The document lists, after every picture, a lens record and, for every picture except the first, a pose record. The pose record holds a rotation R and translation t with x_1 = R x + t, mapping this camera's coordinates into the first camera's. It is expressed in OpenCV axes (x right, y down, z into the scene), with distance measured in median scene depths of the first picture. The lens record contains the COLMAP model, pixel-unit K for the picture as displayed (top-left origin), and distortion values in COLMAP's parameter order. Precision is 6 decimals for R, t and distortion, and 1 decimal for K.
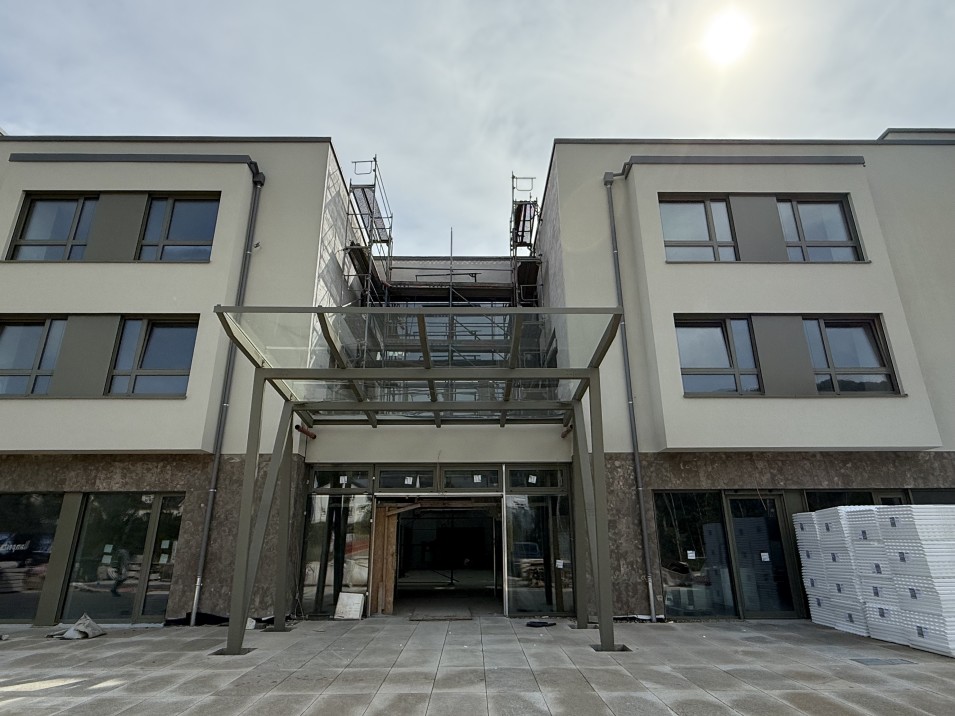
lens RADIAL K [[560.2, 0, 478.0], [0, 560.2, 338.9], [0, 0, 1]] dist [0.000132, 0.000149]
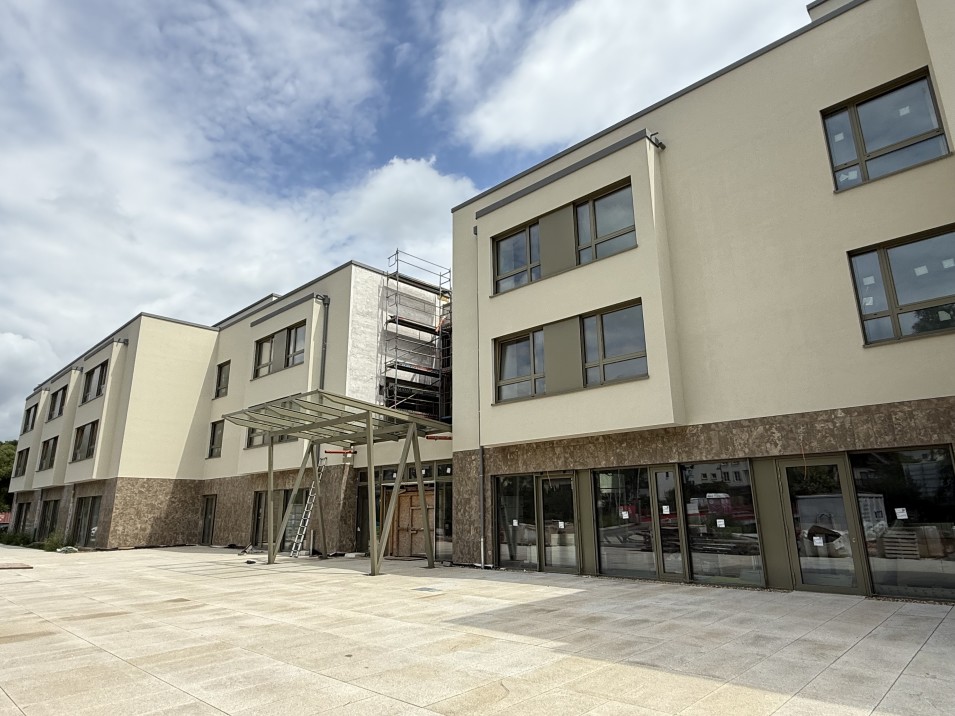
lens RADIAL K [[568.8, 0, 477.5], [0, 568.8, 358.0], [0, 0, 1]] dist [0.001841, 0.000198]
pose [[0.717534, -0.184120, -0.671747, 1.241479], [0.242652, 0.970090, -0.006701, -0.002175], [0.652889, -0.158193, 0.740750, 0.013990]]
